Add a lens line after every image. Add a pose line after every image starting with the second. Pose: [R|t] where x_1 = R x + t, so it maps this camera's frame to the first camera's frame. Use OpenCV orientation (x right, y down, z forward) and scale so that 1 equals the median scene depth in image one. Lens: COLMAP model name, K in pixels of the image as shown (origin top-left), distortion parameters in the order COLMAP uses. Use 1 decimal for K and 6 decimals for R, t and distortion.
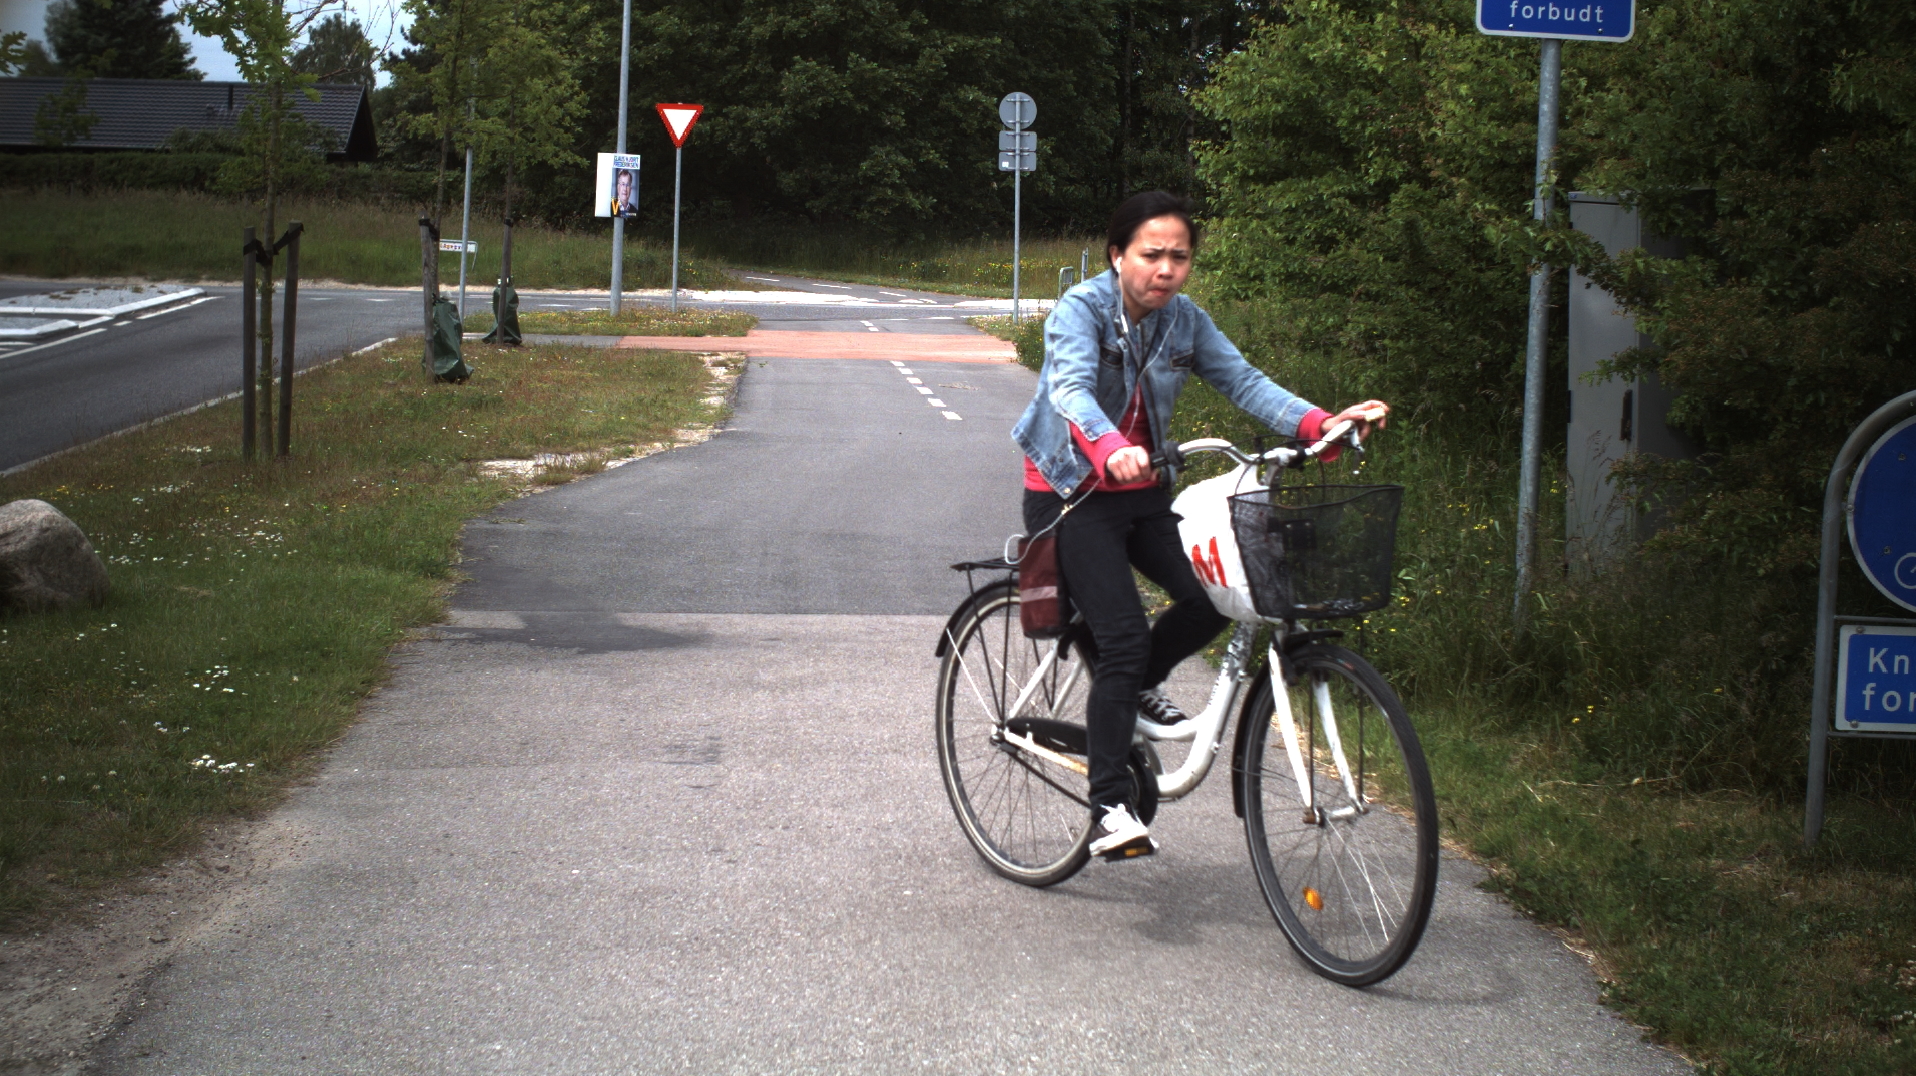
lens RADIAL K [[3681.8, 0, 958.0], [0, 3681.8, 538.0], [0, 0, 1]] dist [-0.338819, 0.713843]
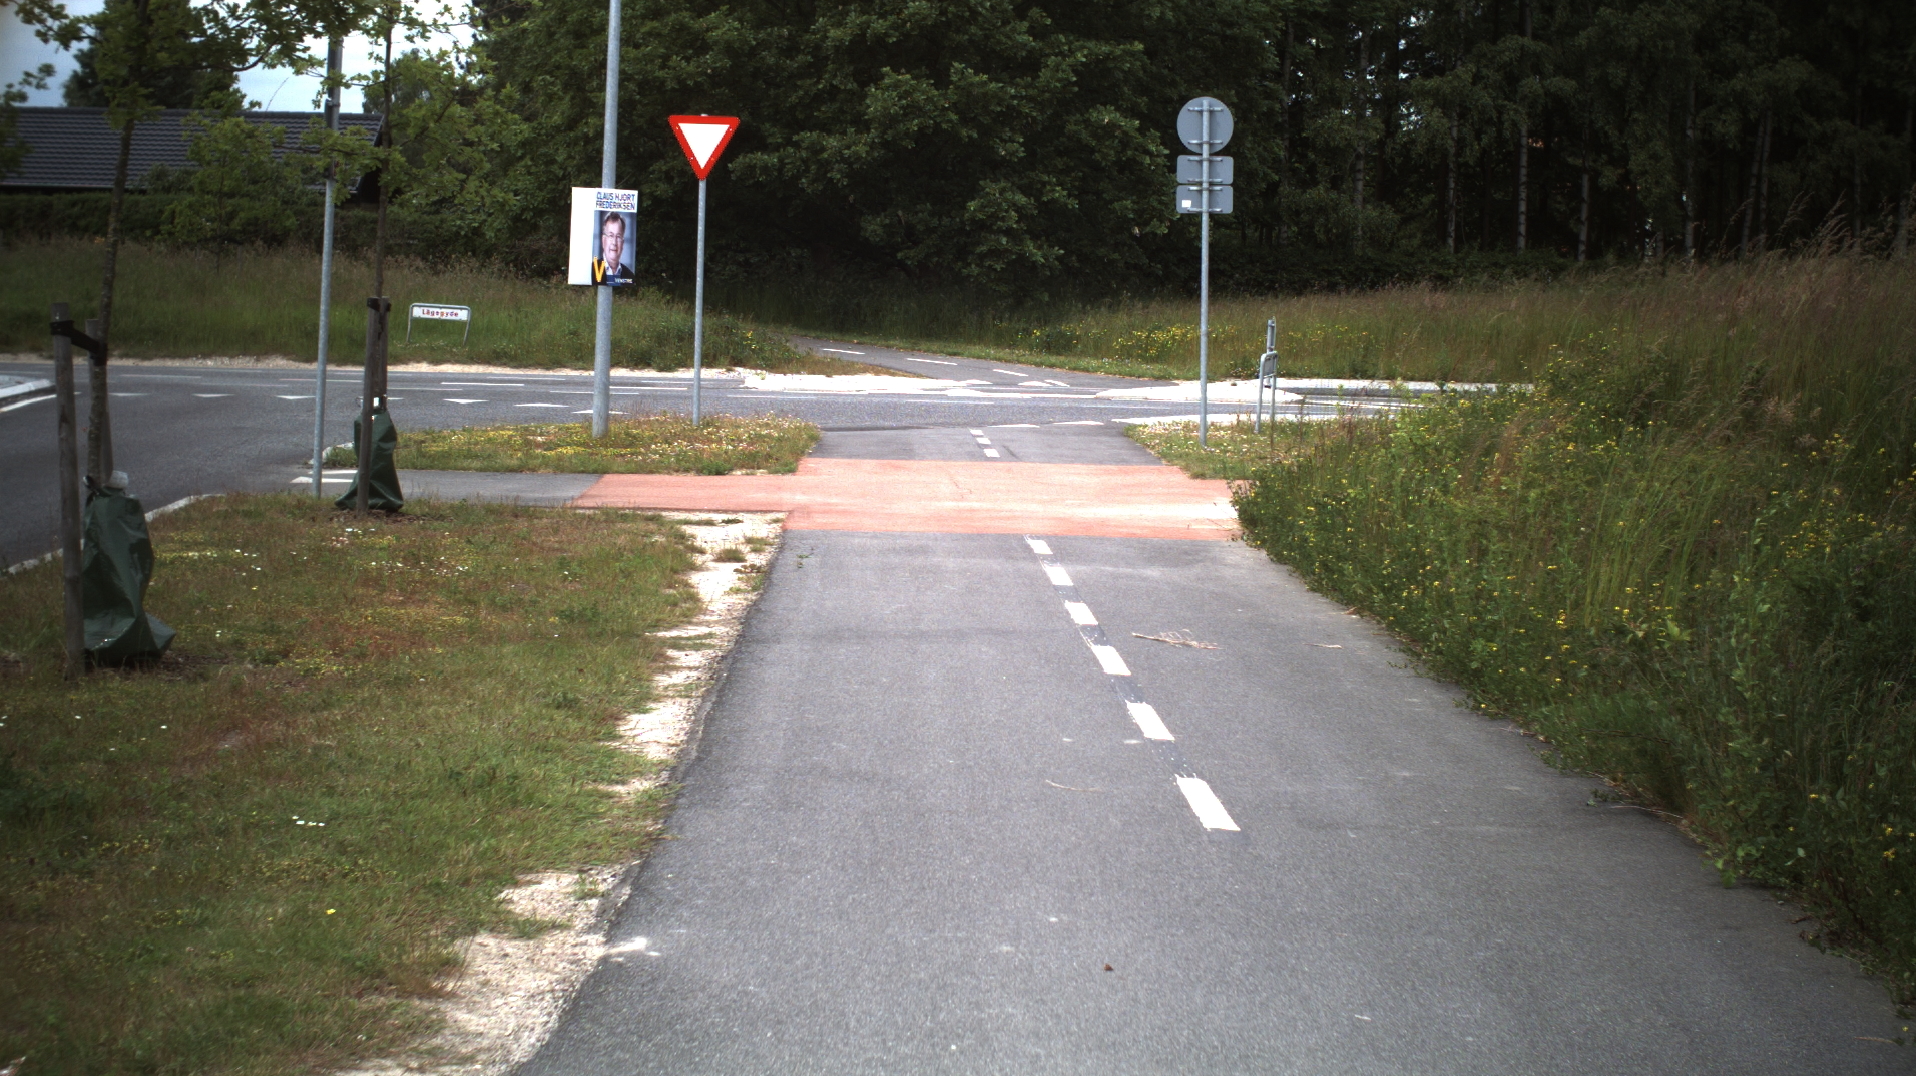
lens RADIAL K [[3681.8, 0, 958.0], [0, 3681.8, 538.0], [0, 0, 1]] dist [-0.338819, 0.713843]
pose [[0.999605, -0.001298, -0.028075, -0.010074], [0.000981, 0.999936, -0.011308, -0.032768], [0.028088, 0.011276, 0.999542, 0.324939]]
